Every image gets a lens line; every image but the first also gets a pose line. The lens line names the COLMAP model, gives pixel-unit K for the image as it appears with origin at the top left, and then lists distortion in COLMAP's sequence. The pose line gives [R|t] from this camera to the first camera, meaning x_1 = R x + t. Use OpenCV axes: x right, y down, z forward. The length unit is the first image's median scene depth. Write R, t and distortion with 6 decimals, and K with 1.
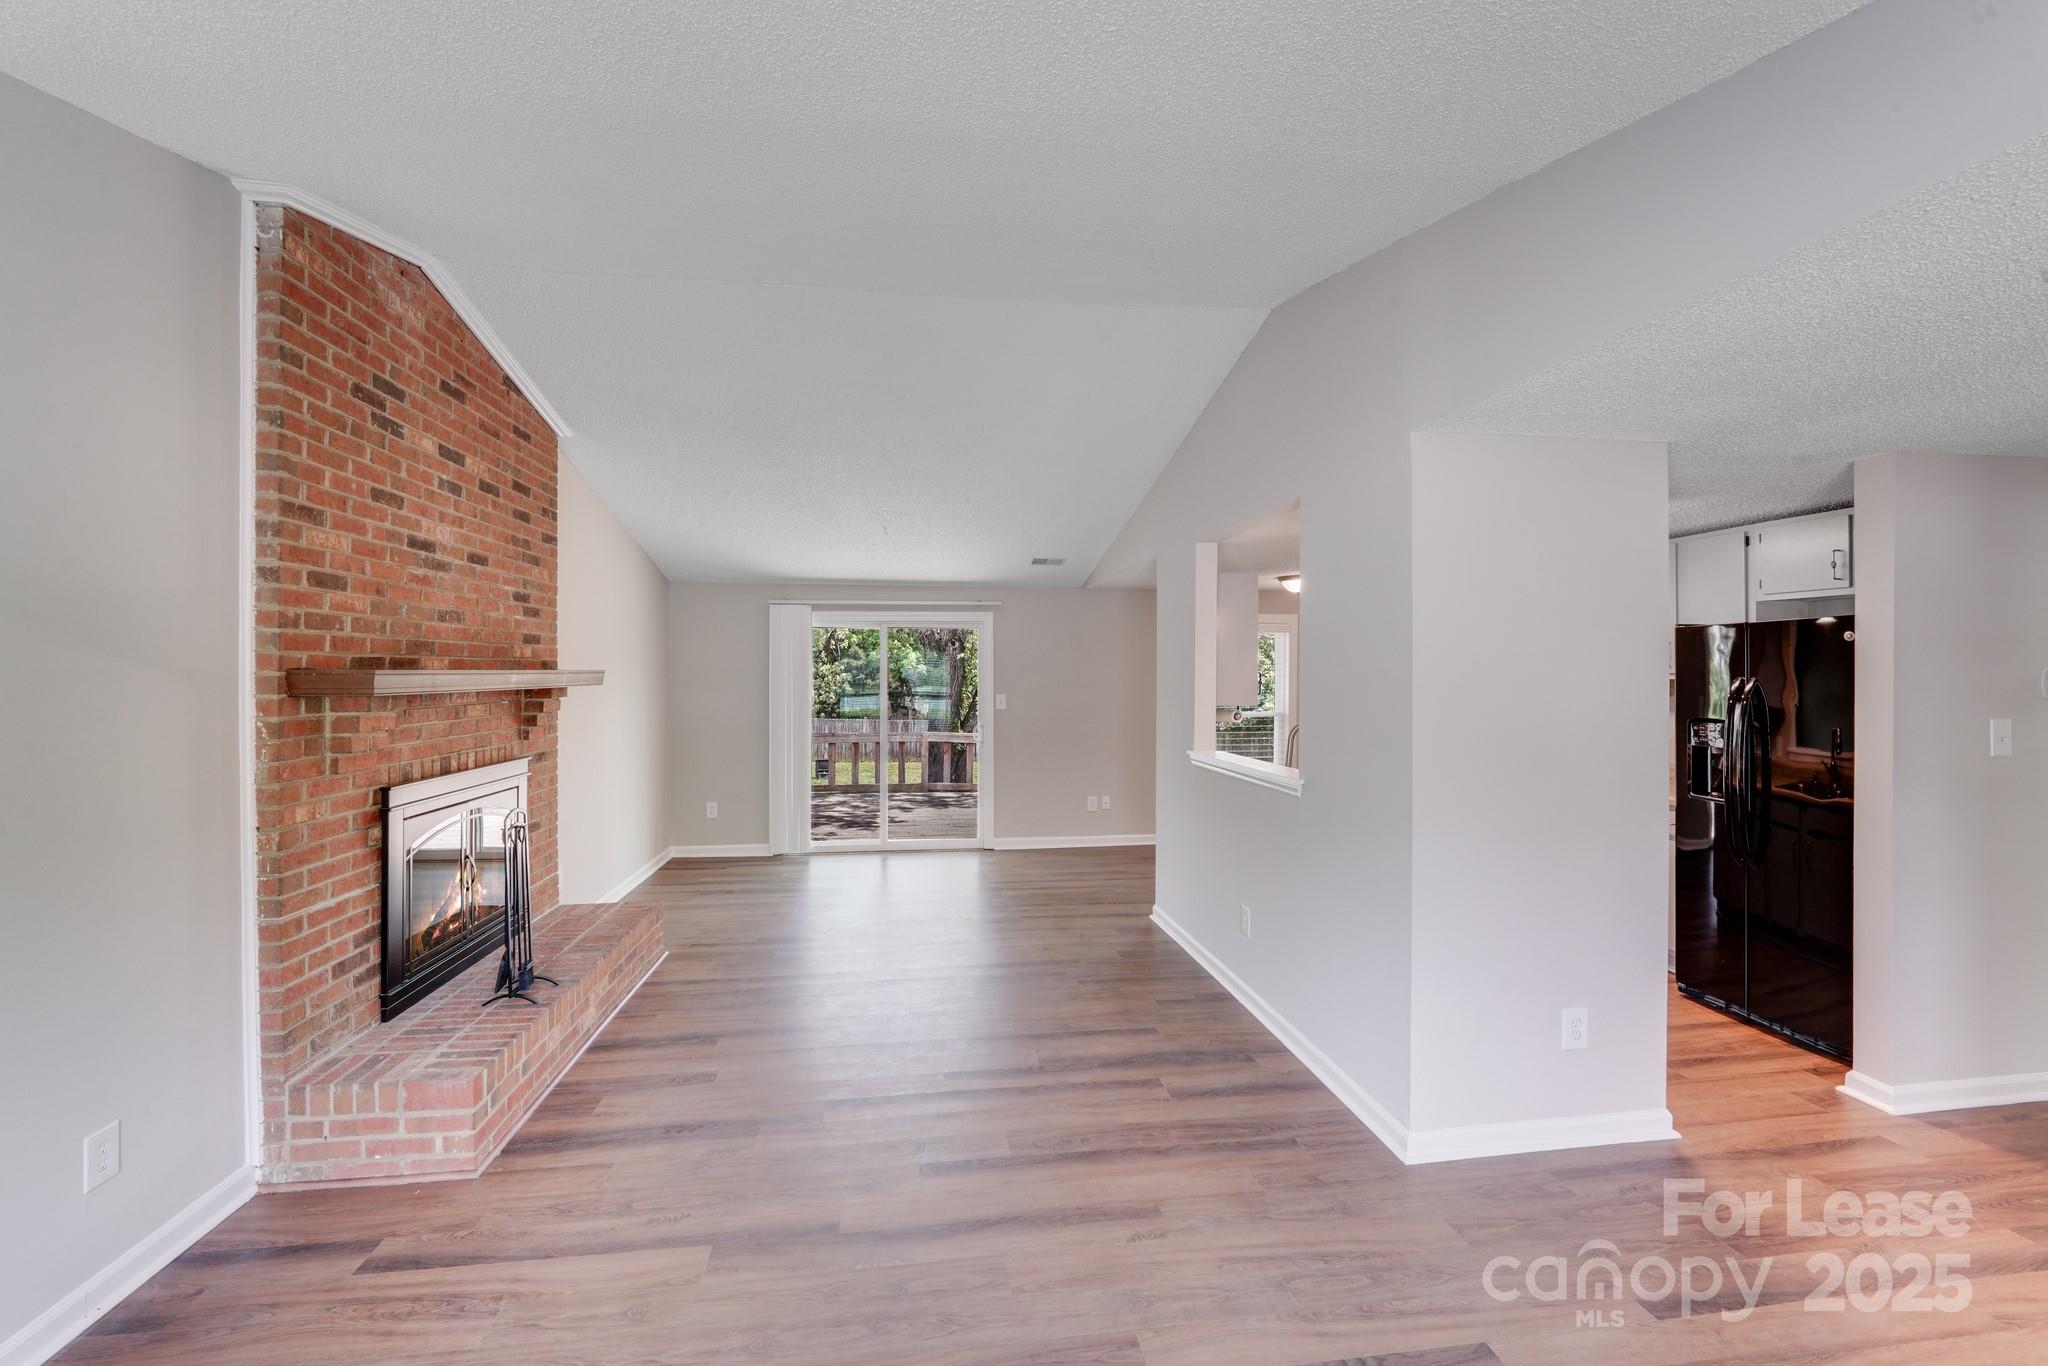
lens RADIAL K [[833.1, 0, 1008.3], [0, 833.1, 669.7], [0, 0, 1]] dist [-0.003038, -0.004037]
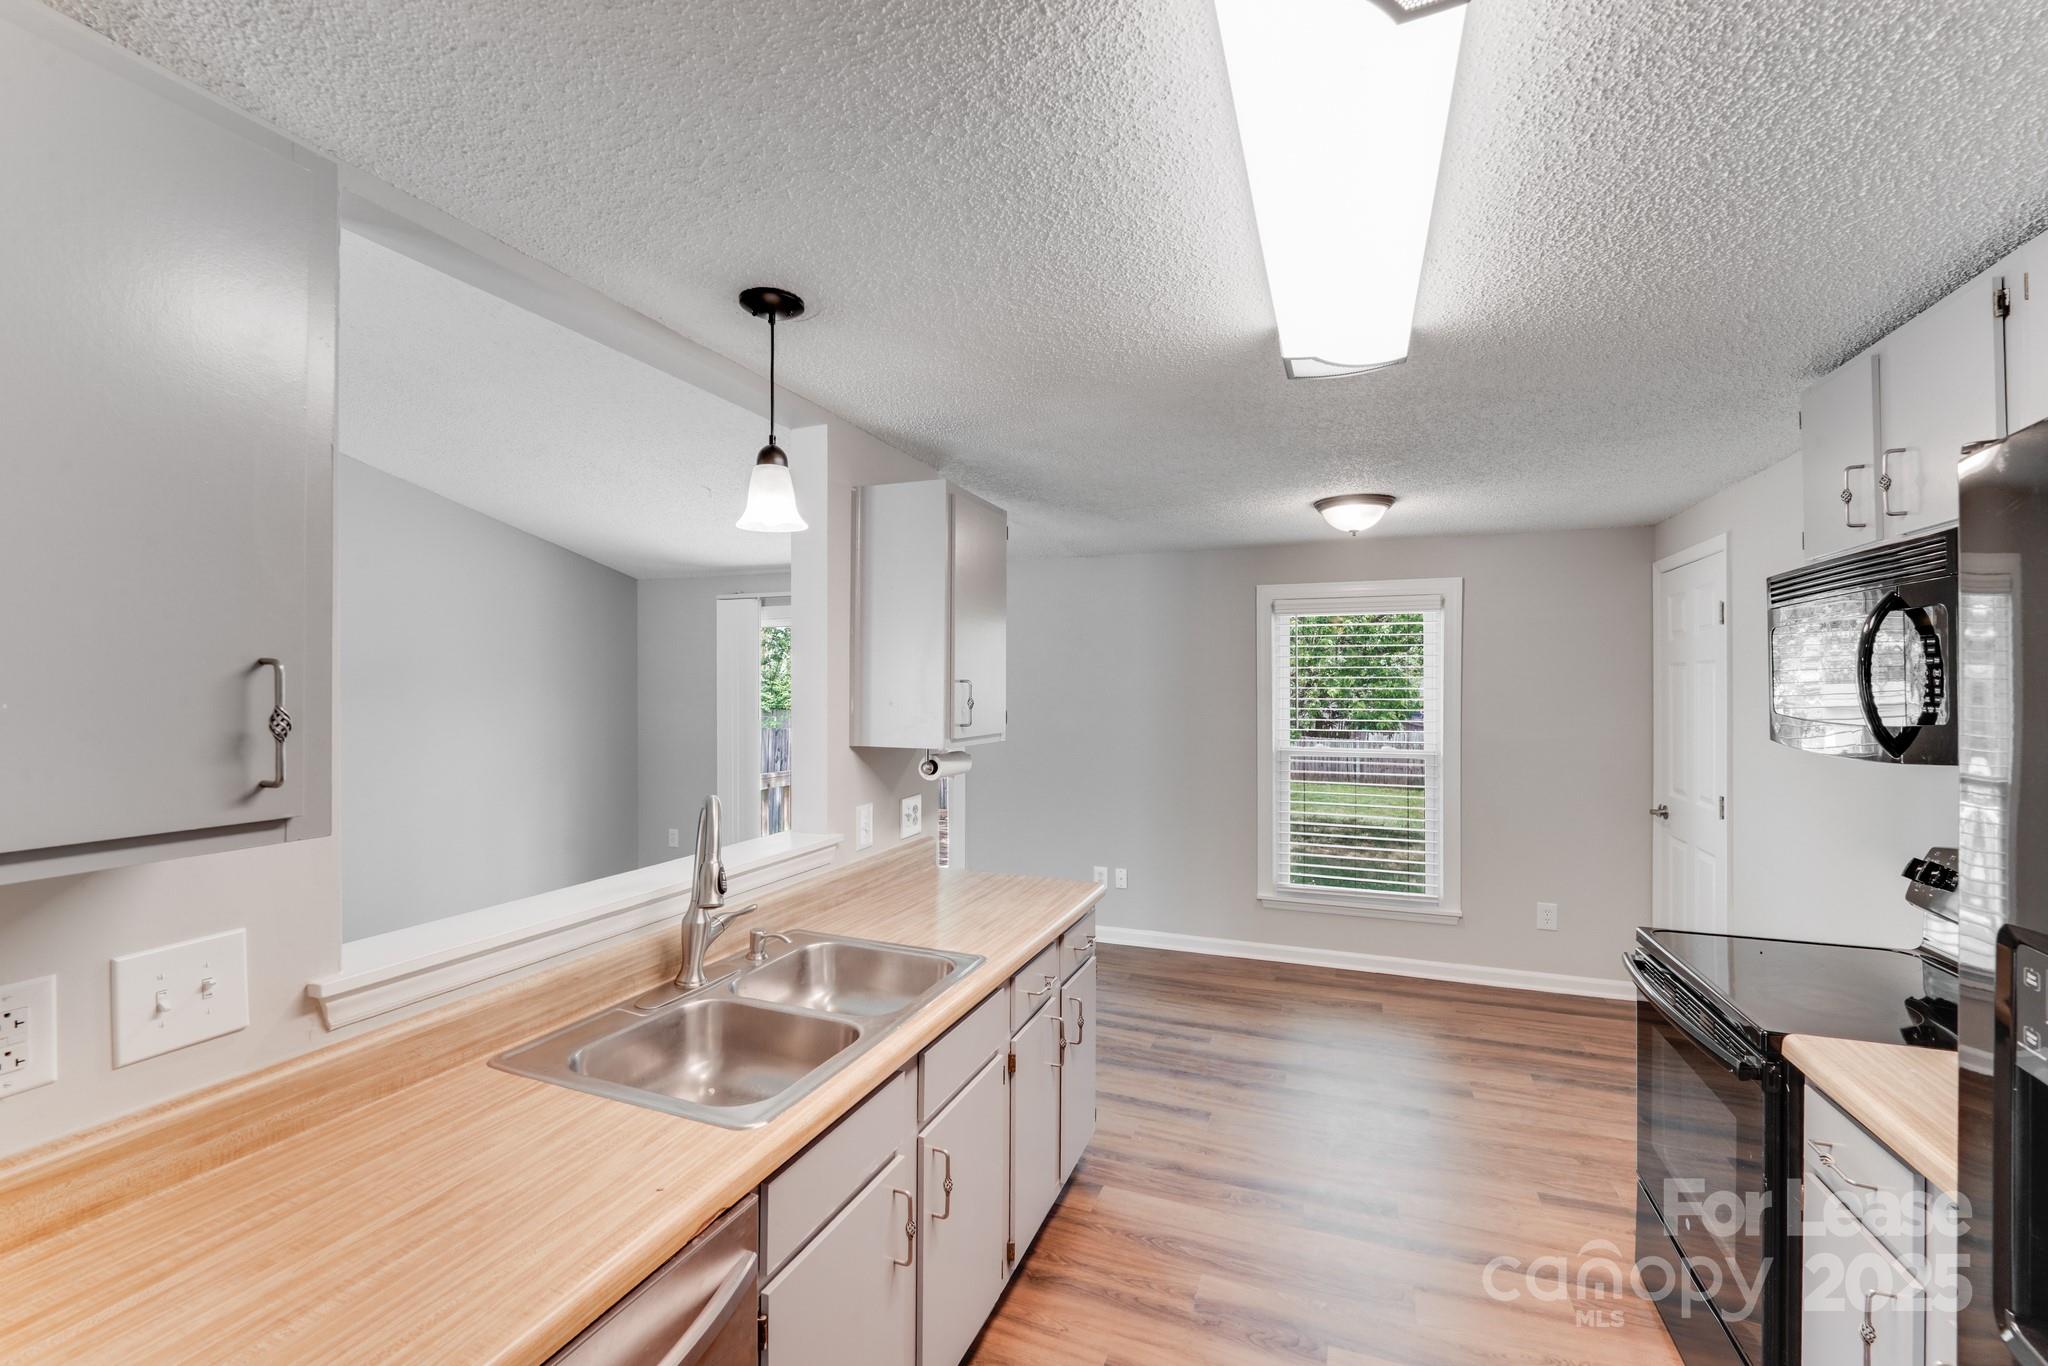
lens RADIAL K [[833.1, 0, 1023.1], [0, 833.1, 688.1], [0, 0, 1]] dist [-0.003038, -0.004037]
pose [[0.880458, 0.005754, -0.474089, 0.906225], [-0.001619, 0.999957, 0.009129, 0.005052], [0.474121, -0.007270, 0.880429, 0.936216]]
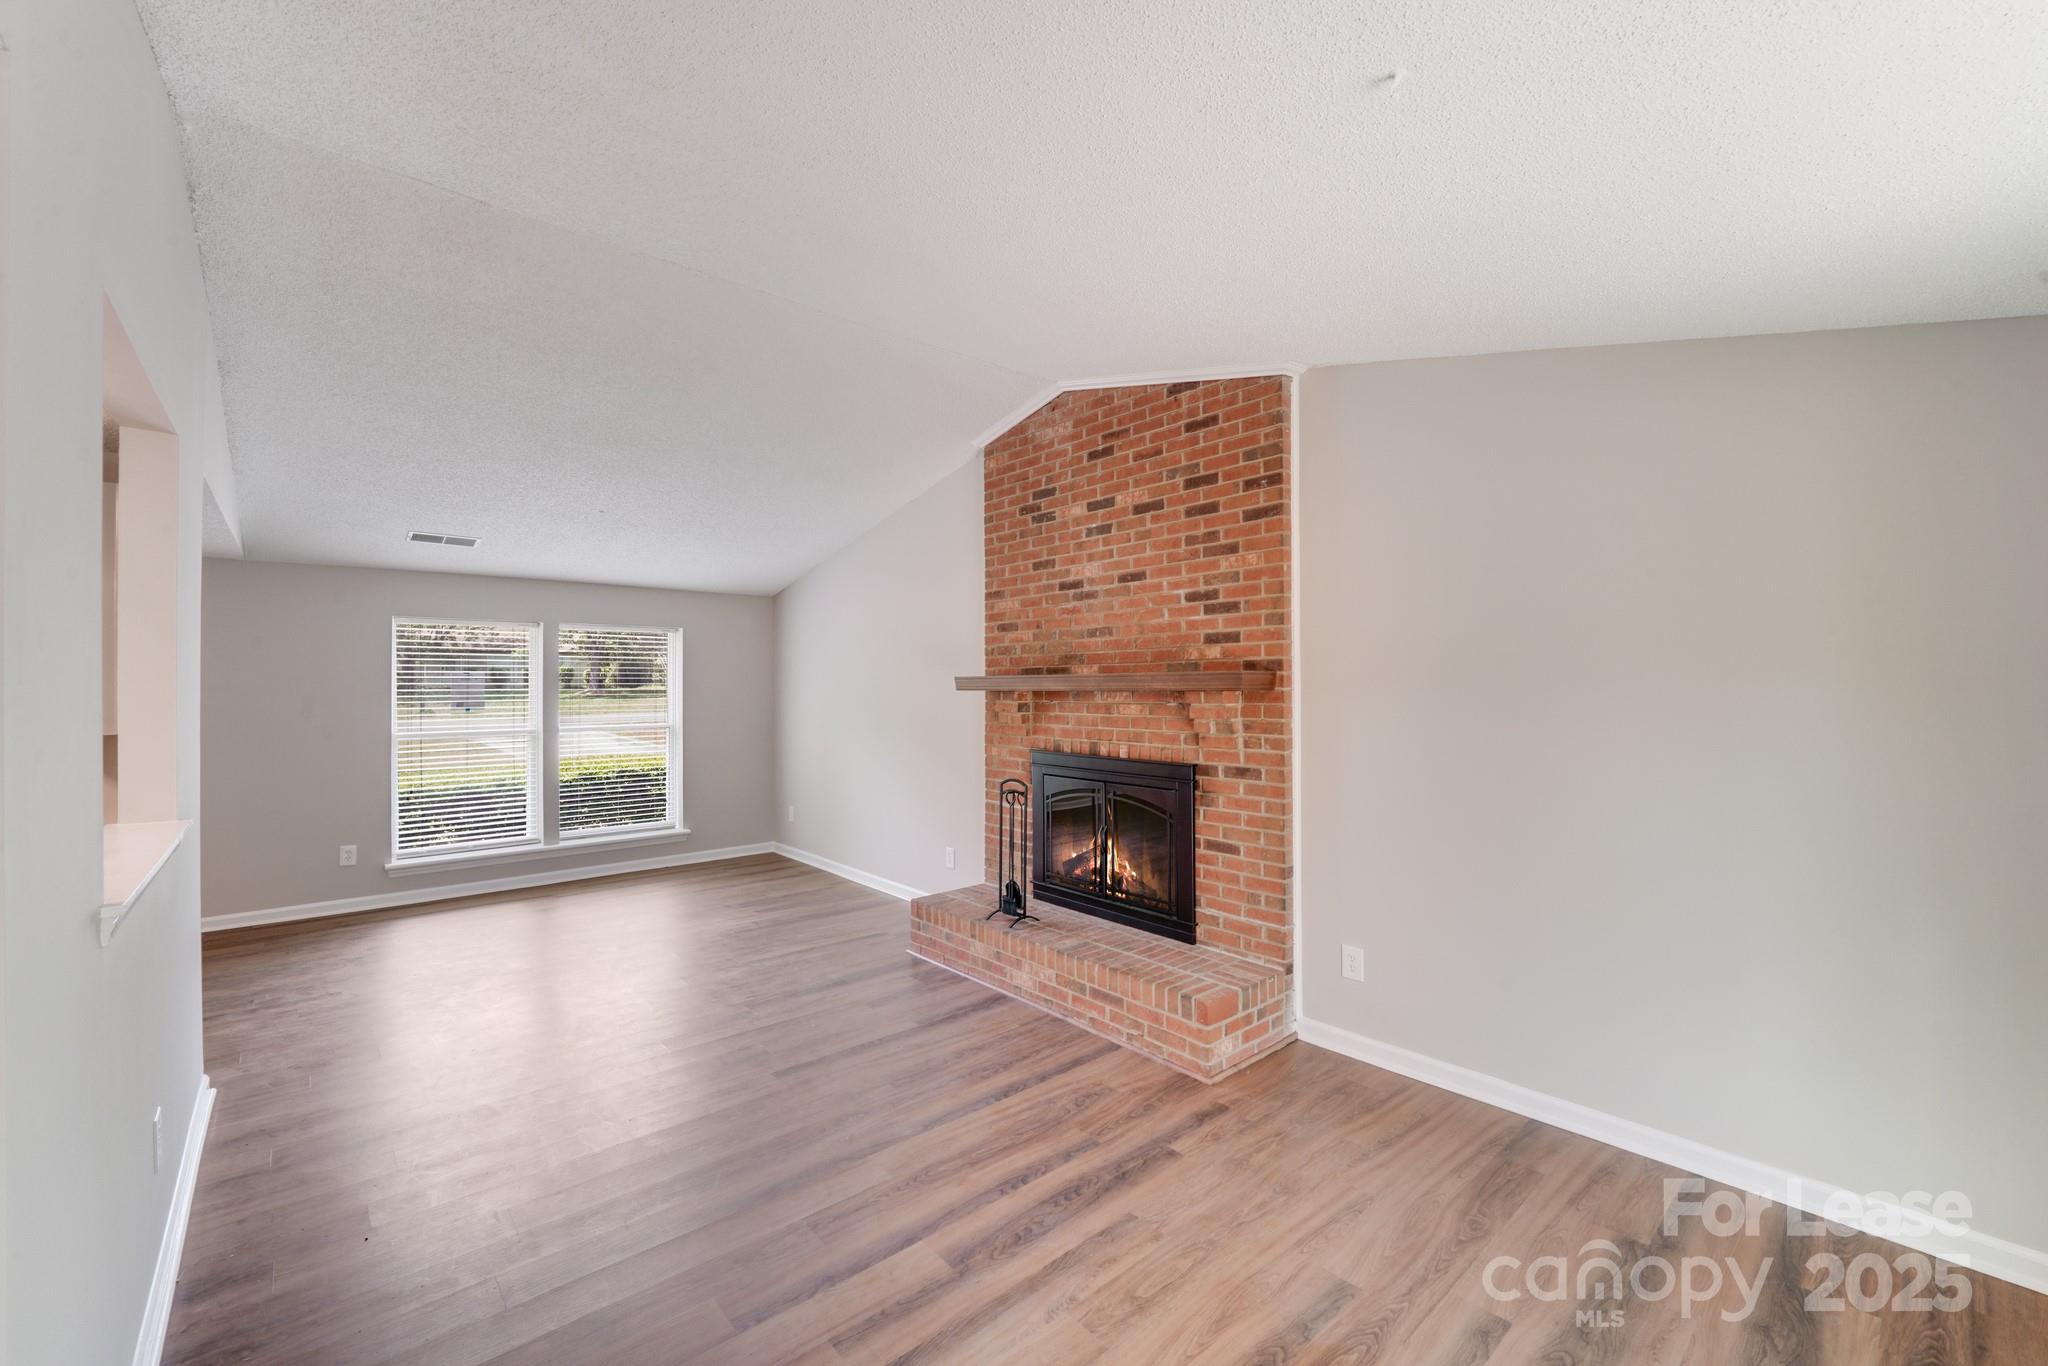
lens RADIAL K [[833.1, 0, 1019.4], [0, 833.1, 672.9], [0, 0, 1]] dist [-0.003038, -0.004037]
pose [[-0.828524, -0.002422, -0.559948, 0.160039], [0.007591, 0.999850, -0.015556, 0.018873], [0.559902, -0.017139, -0.828382, 2.262892]]
